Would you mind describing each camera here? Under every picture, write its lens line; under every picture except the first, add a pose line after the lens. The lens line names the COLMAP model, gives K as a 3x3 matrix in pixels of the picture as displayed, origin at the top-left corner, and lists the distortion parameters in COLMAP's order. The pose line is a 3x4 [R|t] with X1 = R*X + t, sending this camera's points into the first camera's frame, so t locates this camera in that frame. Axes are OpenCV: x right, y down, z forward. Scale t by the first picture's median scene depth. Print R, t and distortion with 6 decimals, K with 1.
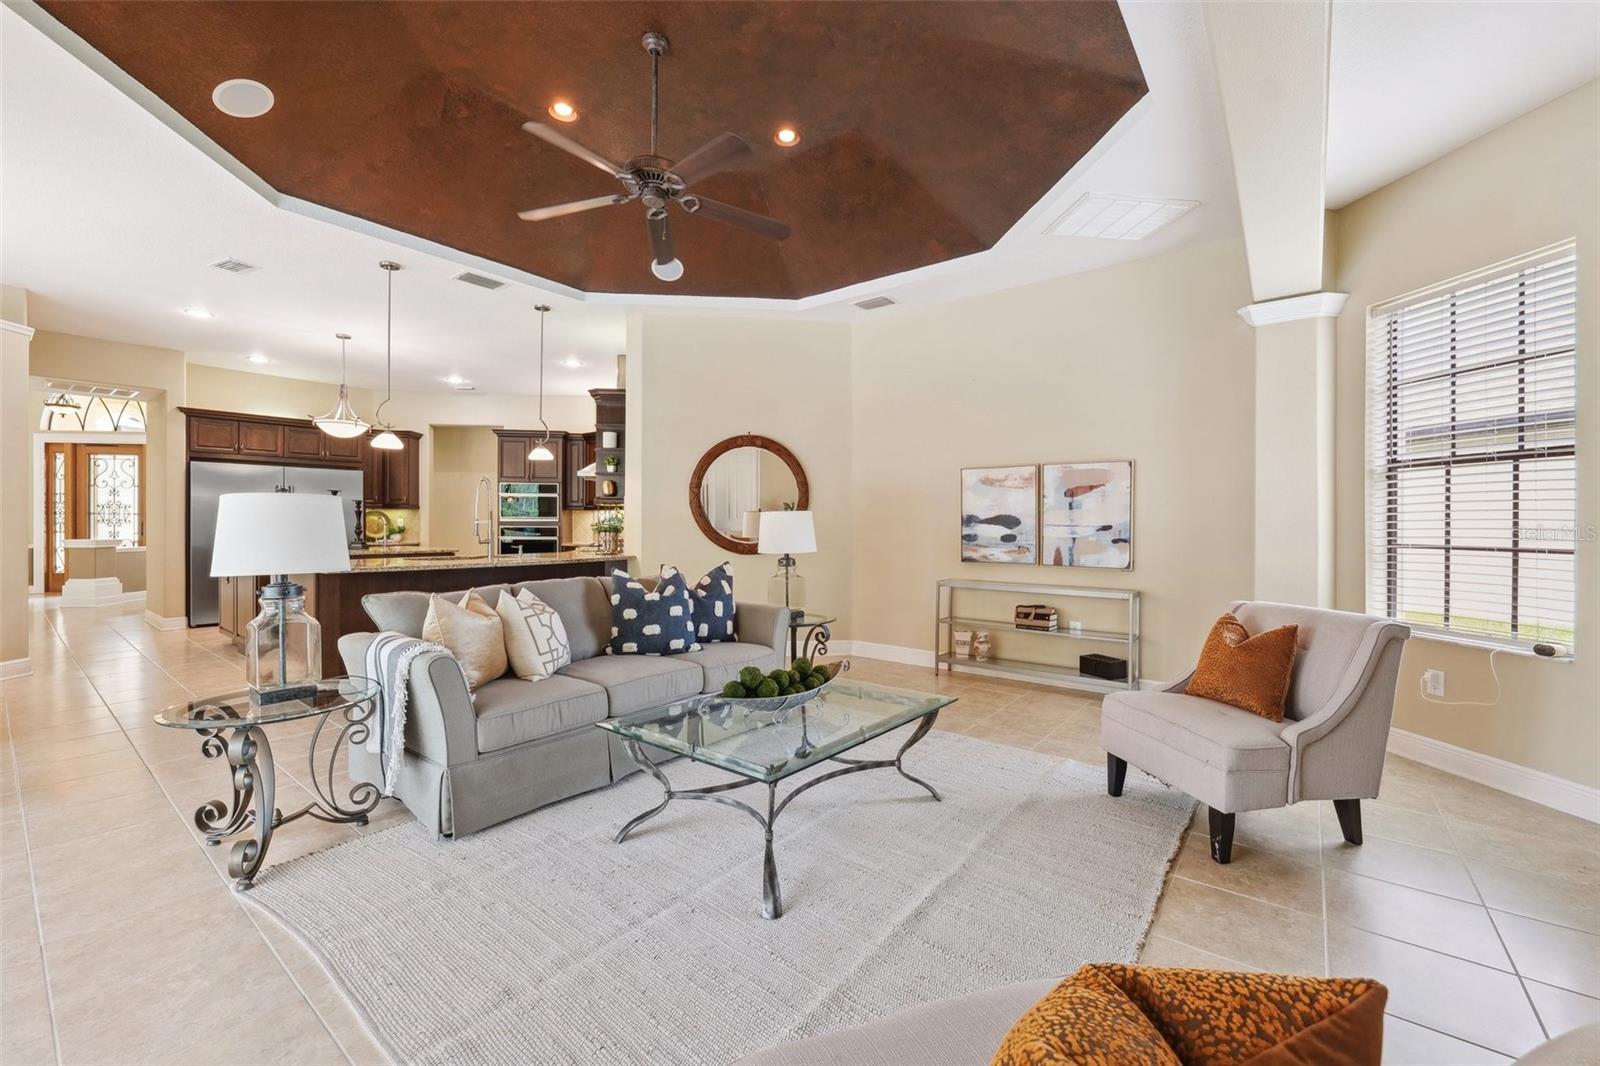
lens RADIAL K [[658.4, 0, 792.5], [0, 658.4, 527.8], [0, 0, 1]] dist [-0.006271, 0.000118]
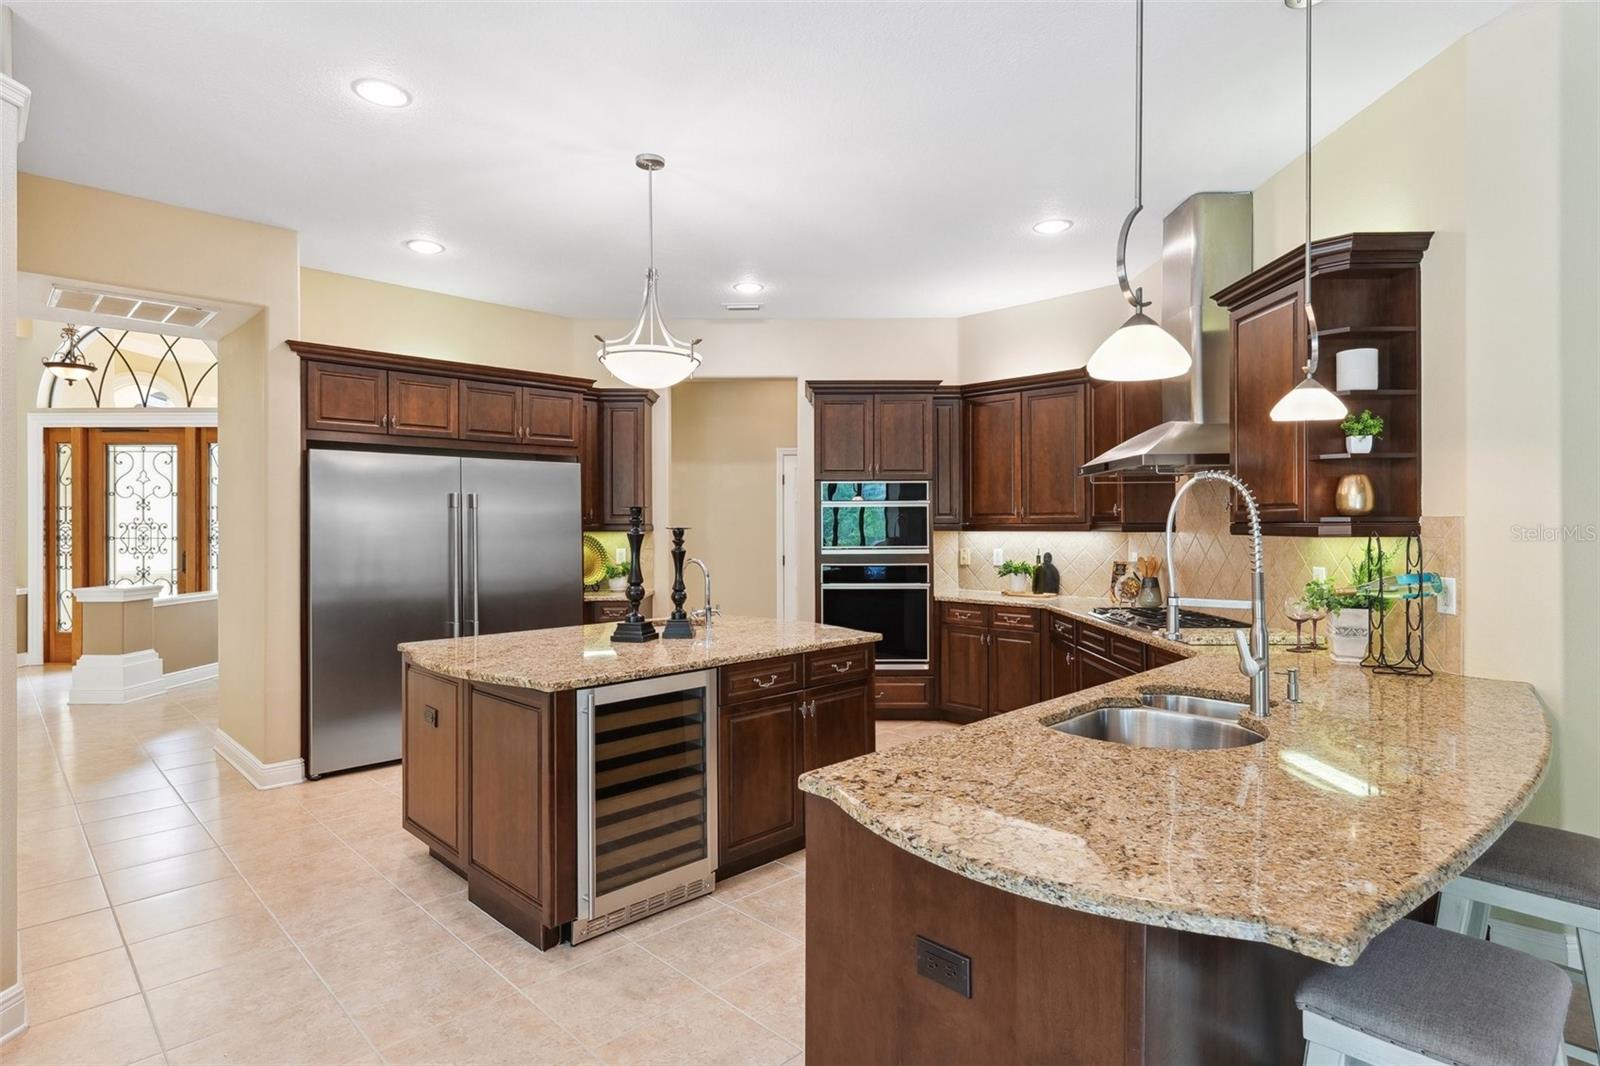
lens RADIAL K [[828.2, 0, 795.6], [0, 828.2, 523.7], [0, 0, 1]] dist [0.002913, -0.001129]
pose [[0.993454, -0.008921, -0.113882, -0.393406], [0.008026, 0.999933, -0.008317, -0.029431], [0.113949, 0.007349, 0.993459, 0.339374]]
